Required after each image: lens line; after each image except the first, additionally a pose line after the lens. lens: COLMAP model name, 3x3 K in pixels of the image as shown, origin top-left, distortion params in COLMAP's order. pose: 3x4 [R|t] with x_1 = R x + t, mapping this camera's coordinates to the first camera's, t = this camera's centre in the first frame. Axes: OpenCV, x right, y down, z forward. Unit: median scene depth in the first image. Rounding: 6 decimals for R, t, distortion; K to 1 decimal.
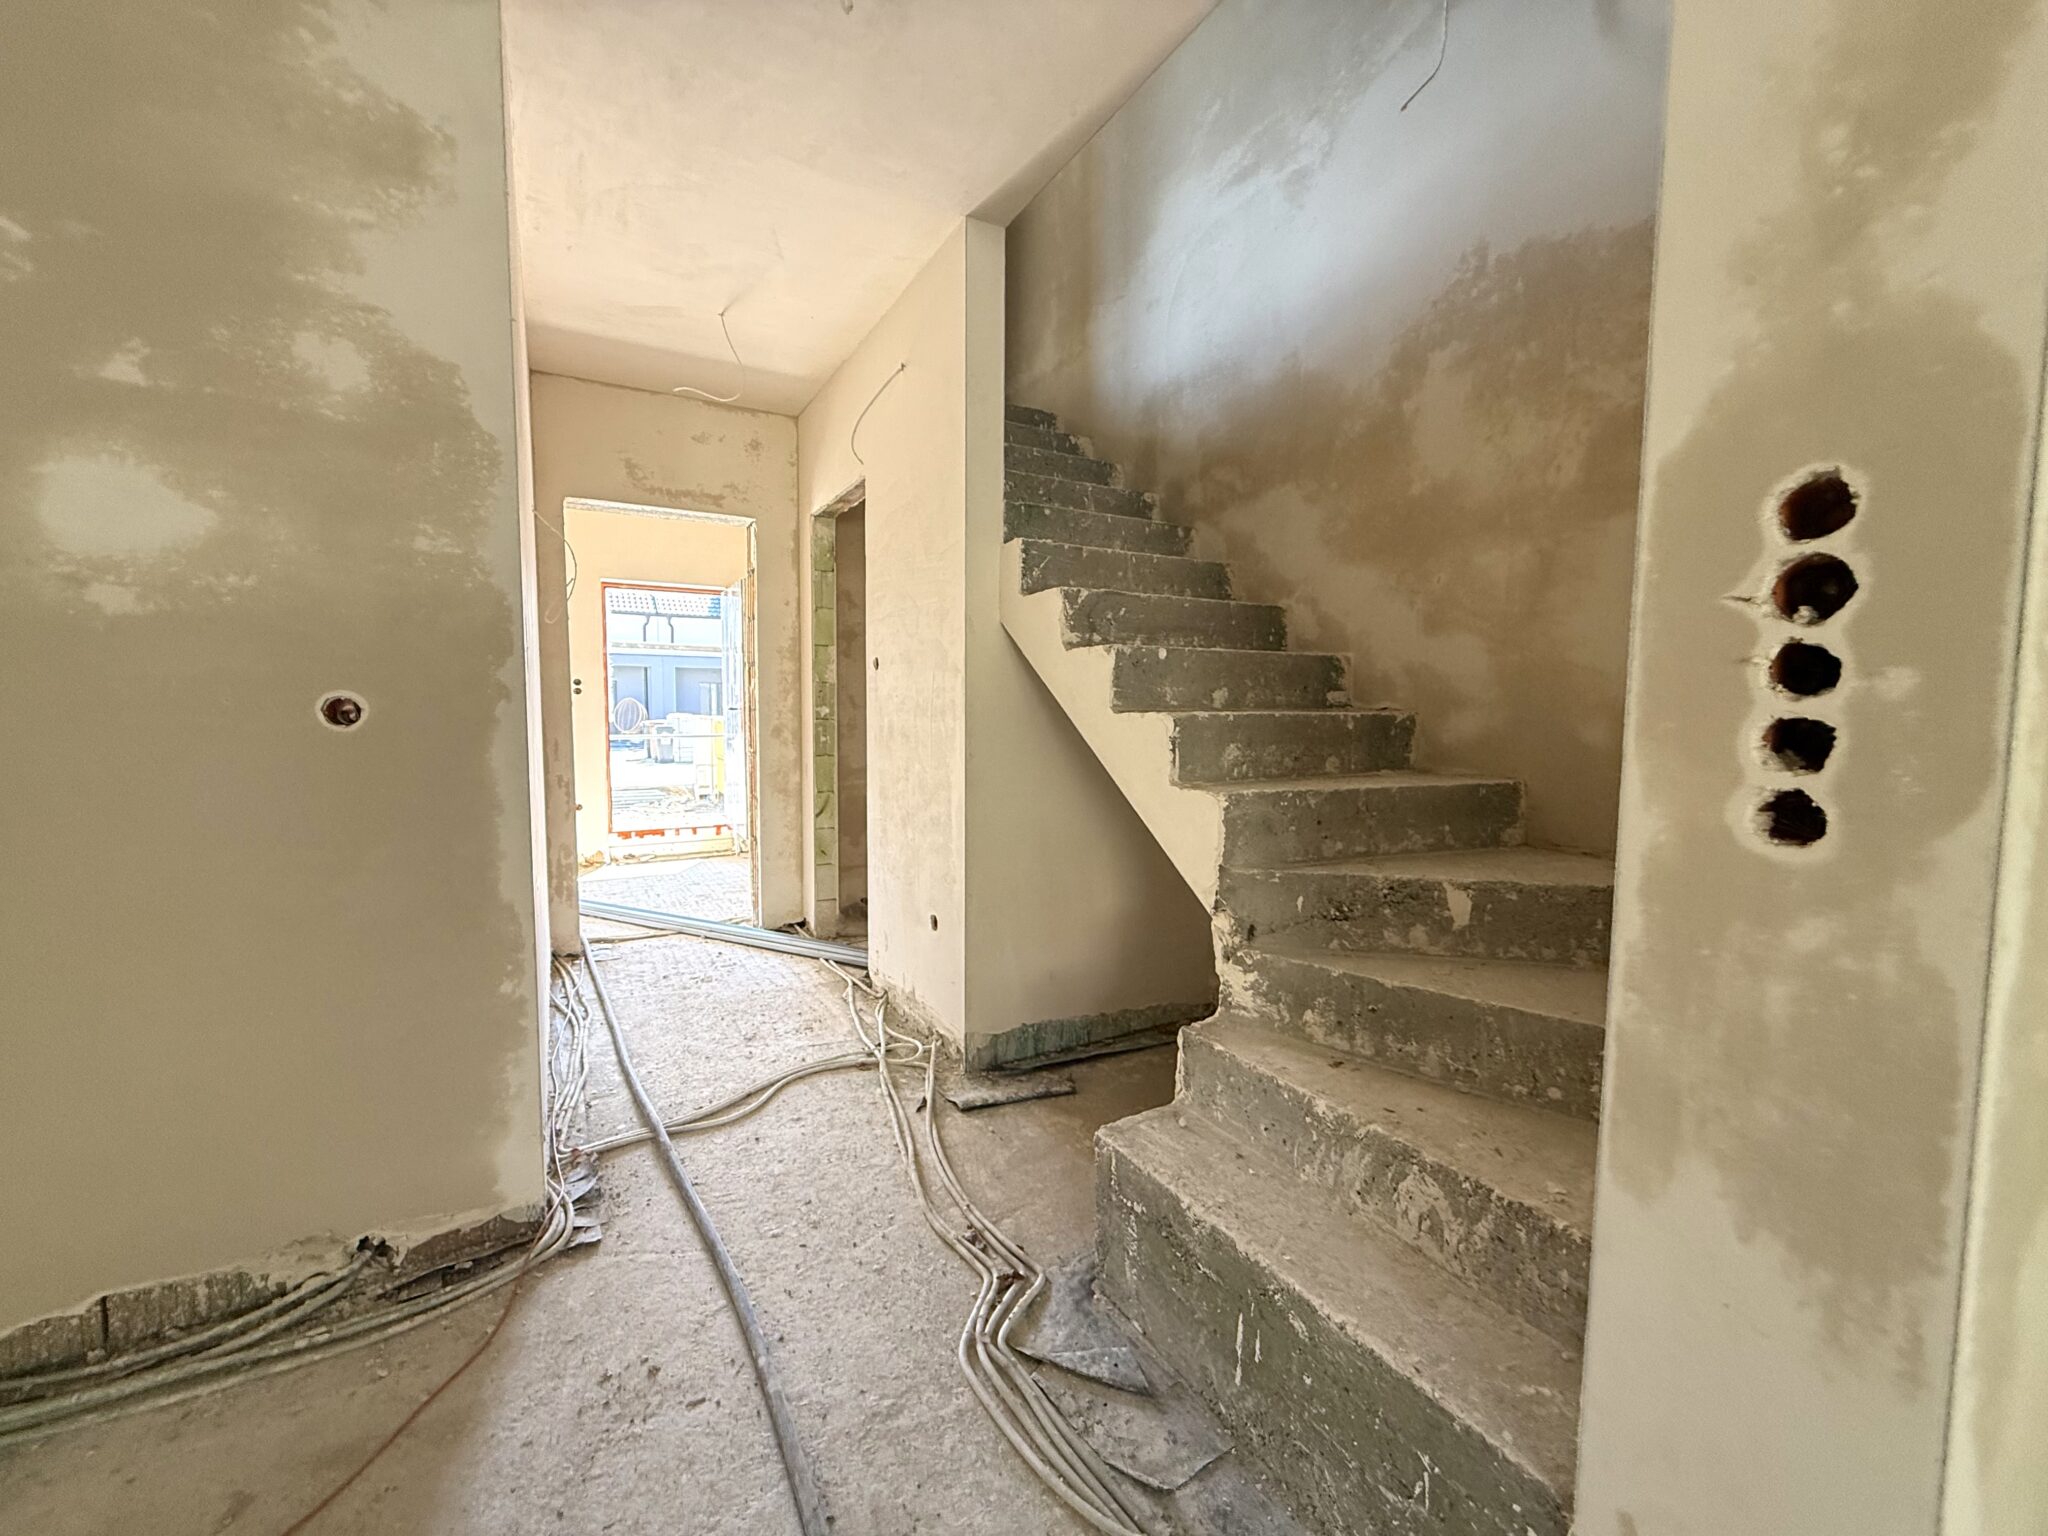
lens RADIAL K [[830.5, 0, 1024.0], [0, 830.5, 768.0], [0, 0, 1]] dist [-0.000516, -0.000110]
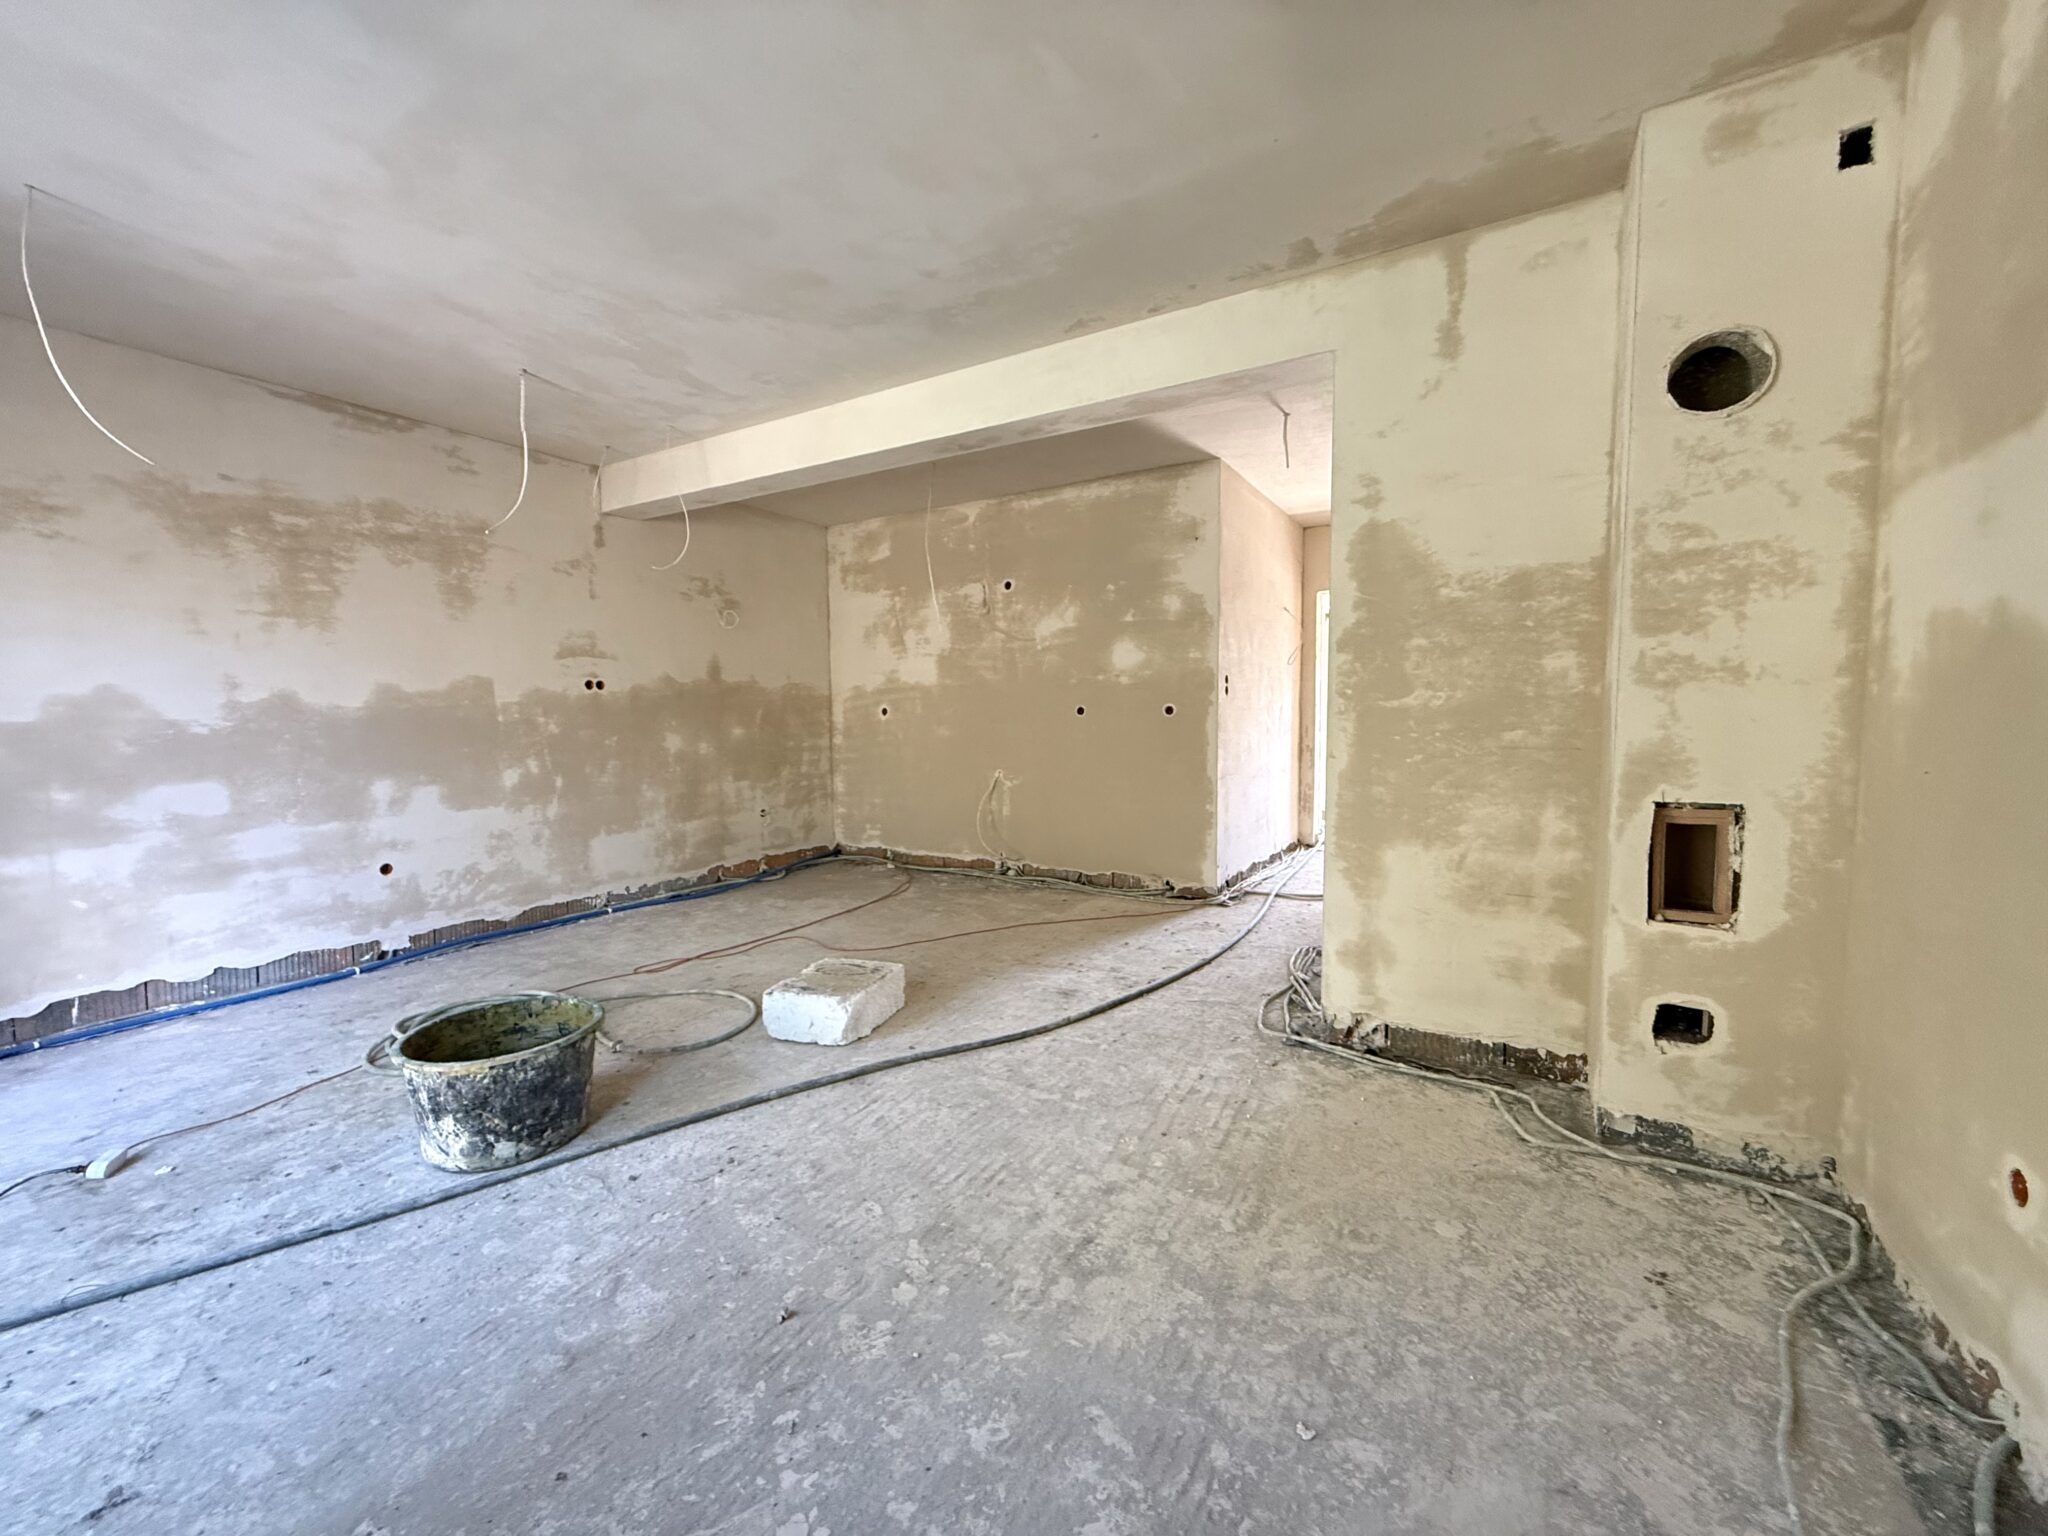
lens RADIAL K [[830.5, 0, 1024.0], [0, 830.5, 768.0], [0, 0, 1]] dist [-0.000516, -0.000110]
pose [[0.506378, 0.056380, -0.860467, 1.727632], [-0.051439, 0.998058, 0.035123, 0.070836], [0.860776, 0.026476, 0.508295, -1.148251]]
